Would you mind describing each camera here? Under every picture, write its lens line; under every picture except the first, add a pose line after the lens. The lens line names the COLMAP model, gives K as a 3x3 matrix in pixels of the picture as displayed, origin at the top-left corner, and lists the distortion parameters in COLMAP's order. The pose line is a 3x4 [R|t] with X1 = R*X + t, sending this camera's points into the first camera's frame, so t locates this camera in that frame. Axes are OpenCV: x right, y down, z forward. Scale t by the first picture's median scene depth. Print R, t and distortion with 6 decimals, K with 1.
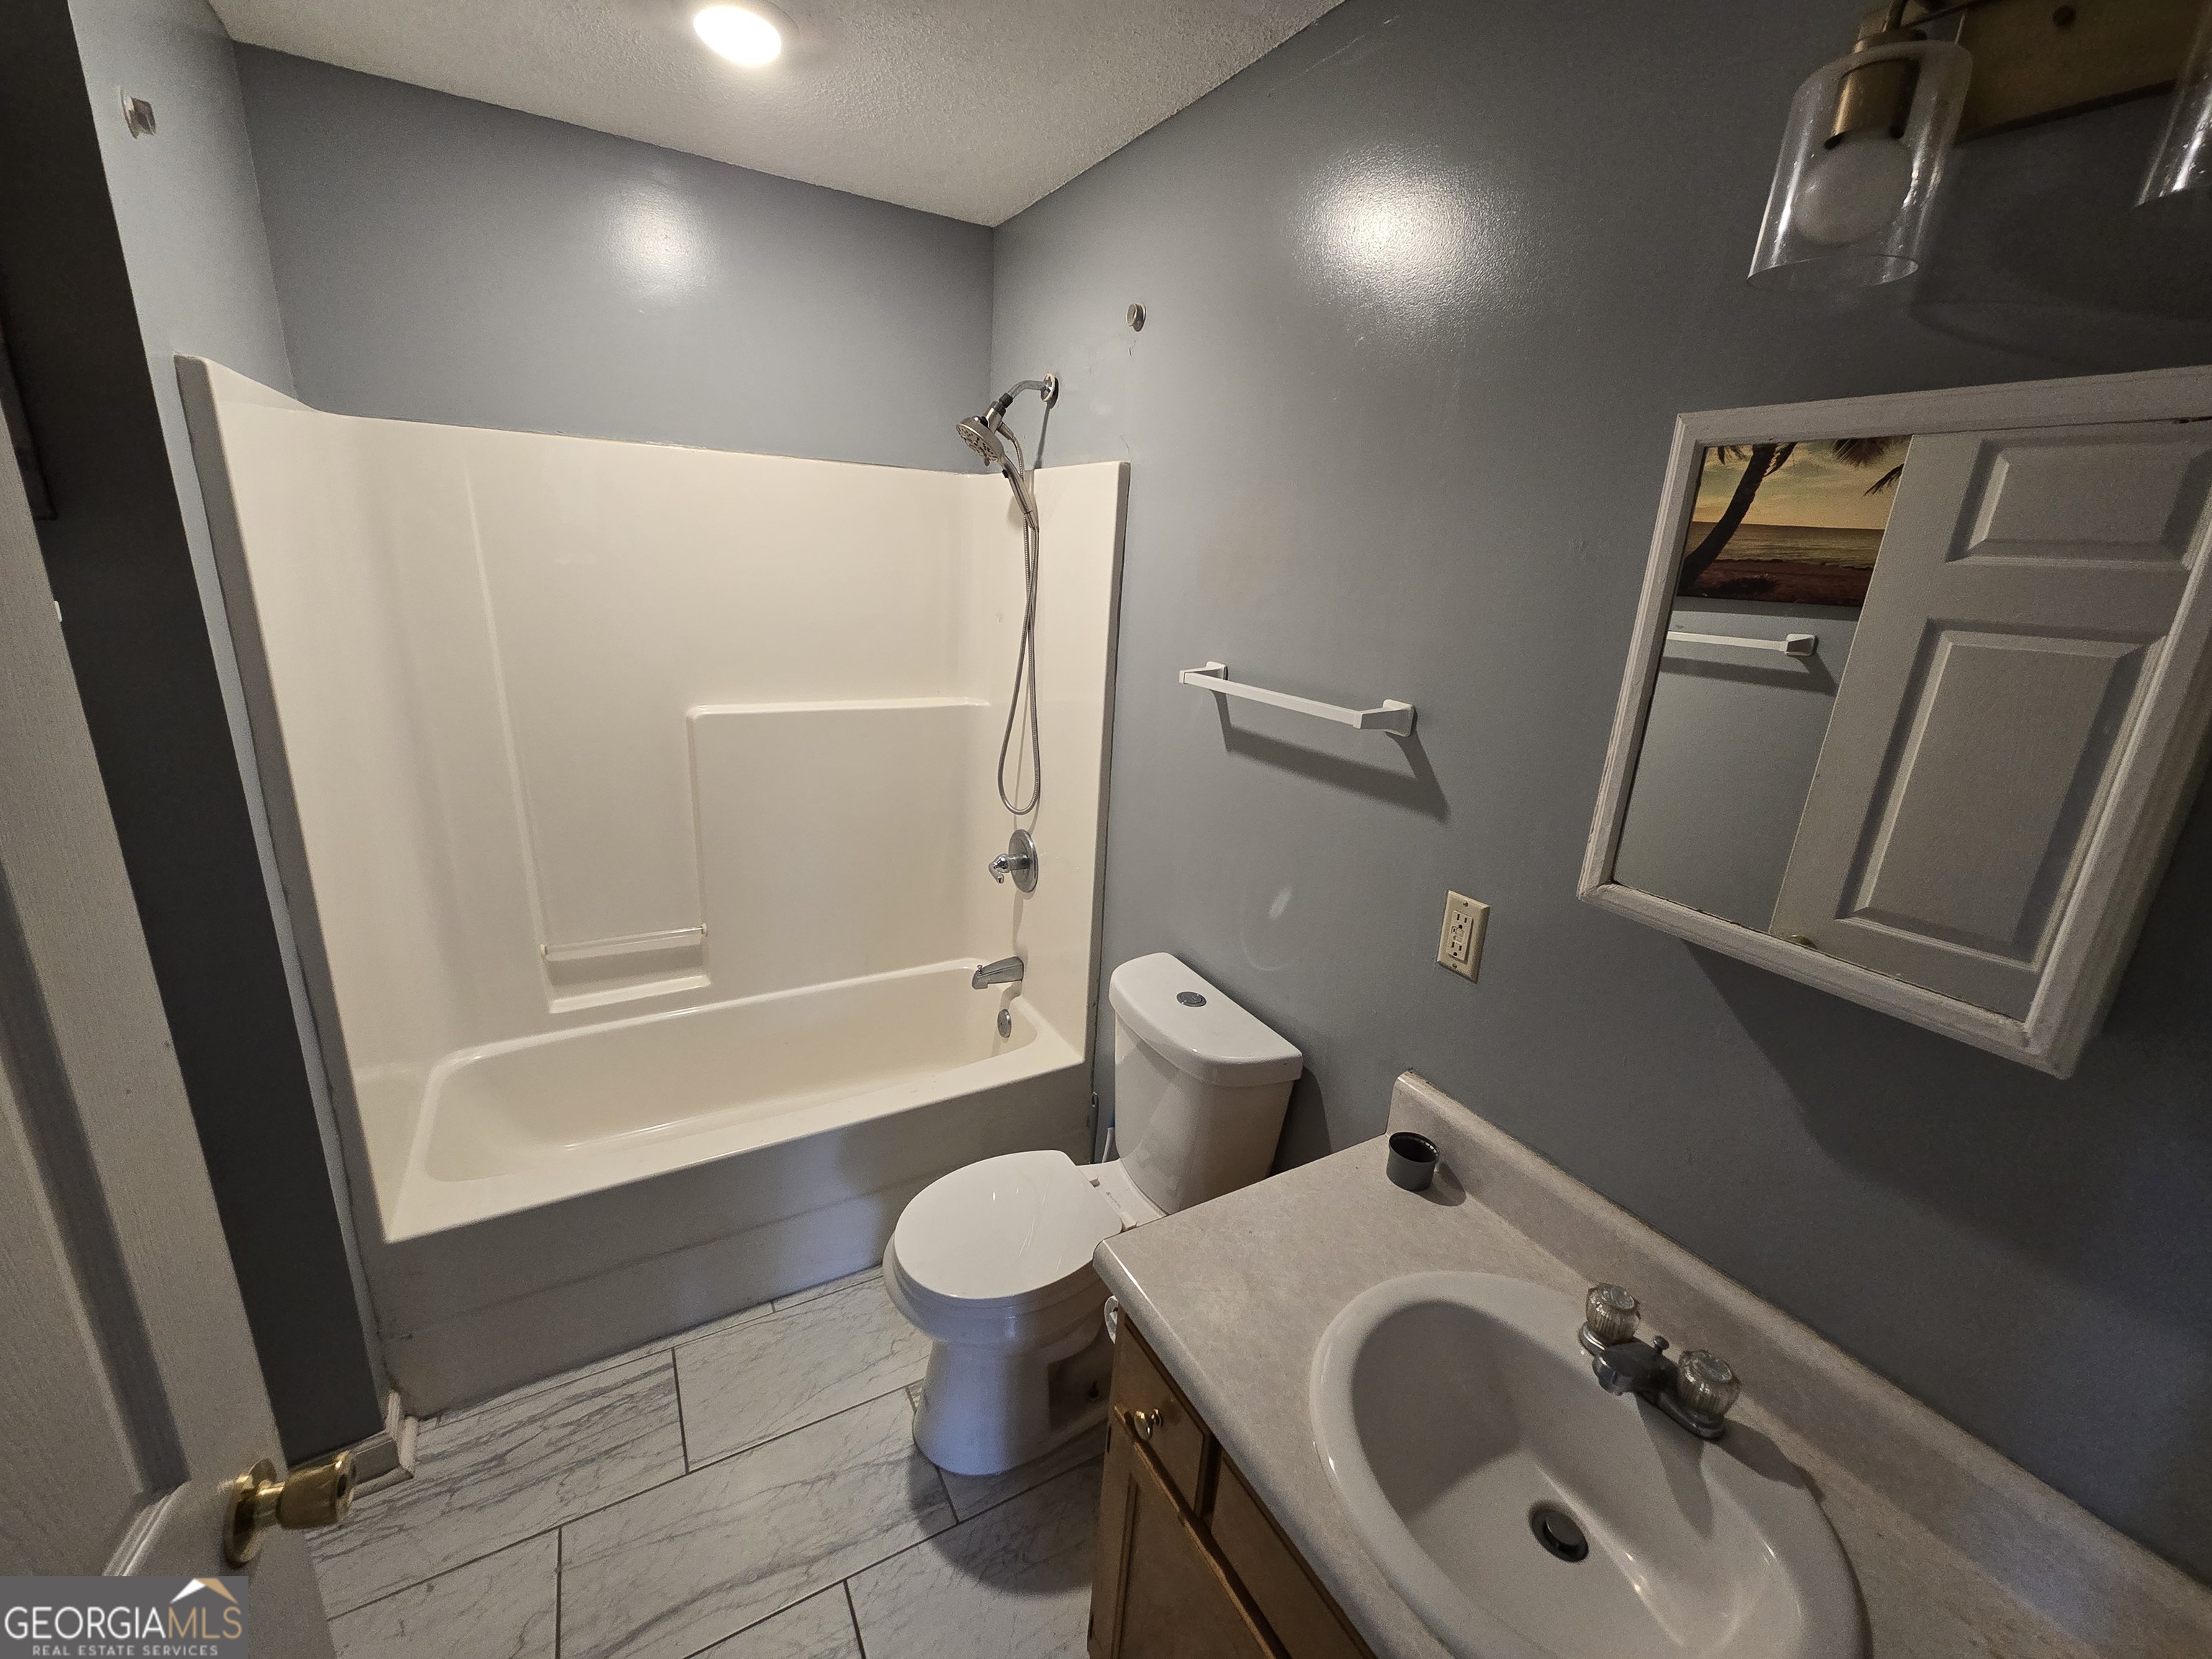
lens RADIAL K [[911.9, 0, 1106.0], [0, 911.9, 829.5], [0, 0, 1]] dist [-0.002368, -0.000282]
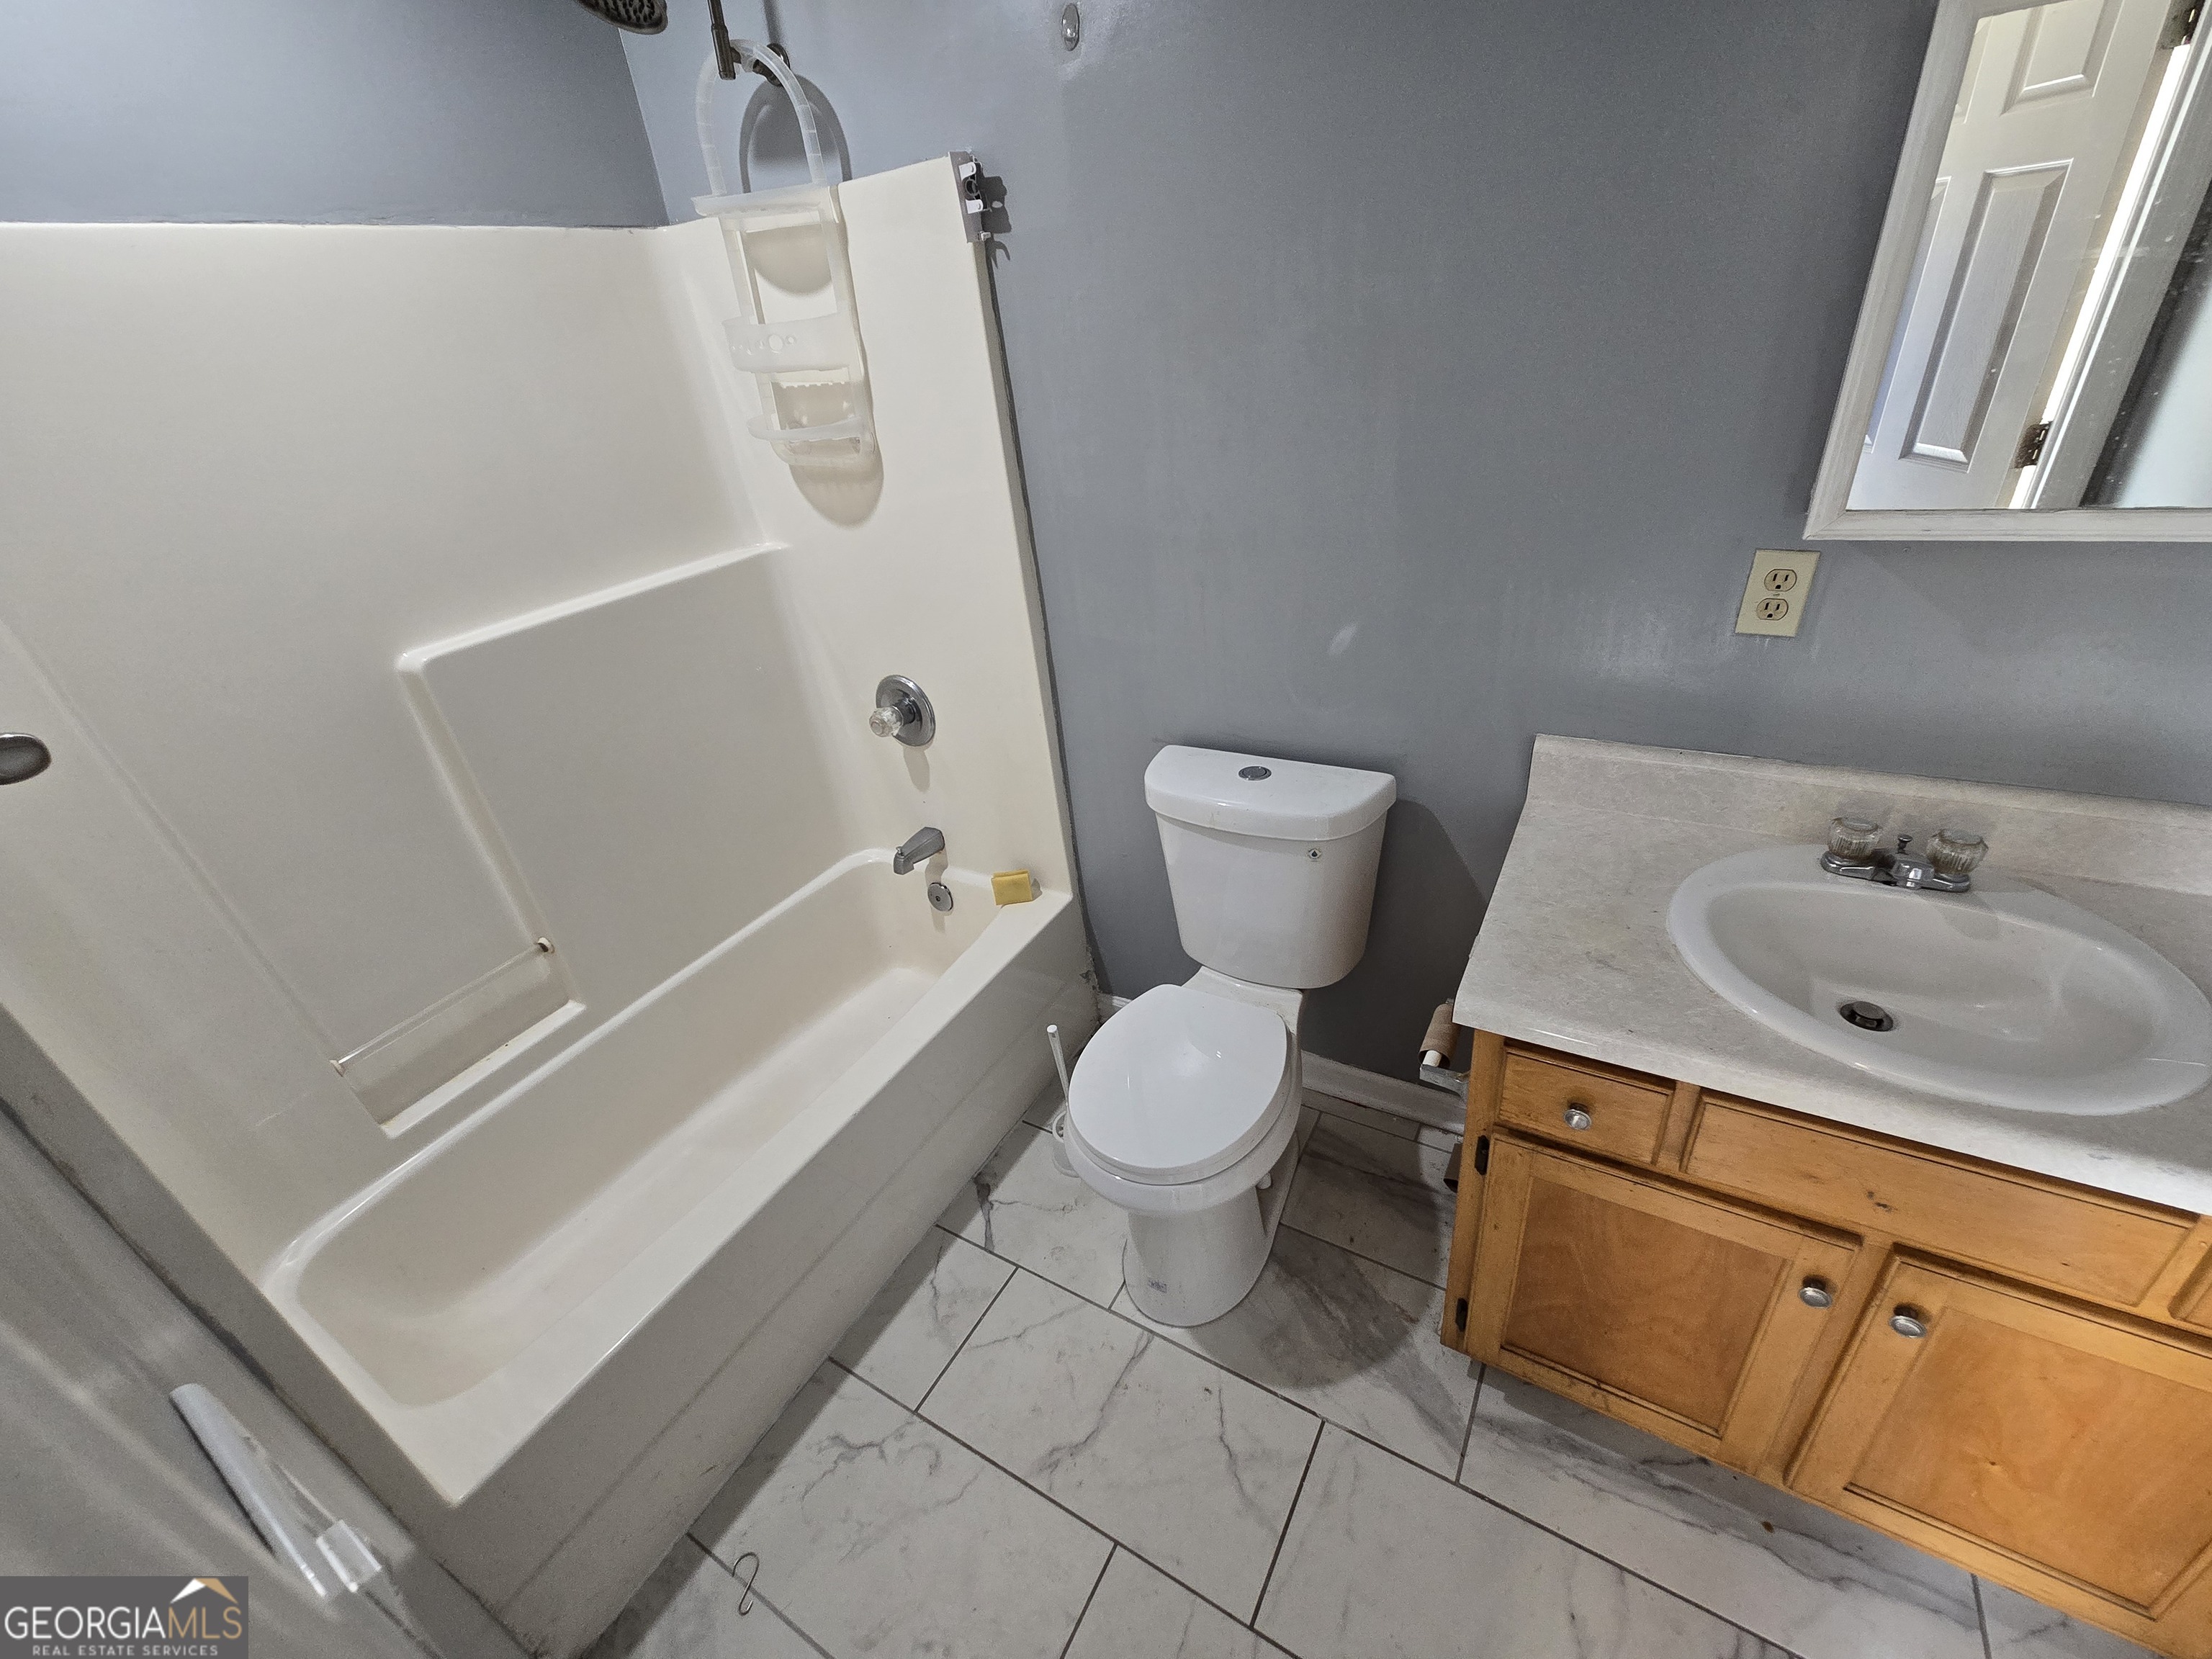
lens RADIAL K [[911.9, 0, 1106.0], [0, 911.9, 829.5], [0, 0, 1]] dist [-0.002368, -0.000282]
pose [[0.852793, -0.375939, 0.362510, -0.299598], [0.294160, 0.919322, 0.261376, -0.039044], [-0.431525, -0.116264, 0.894578, 0.153728]]
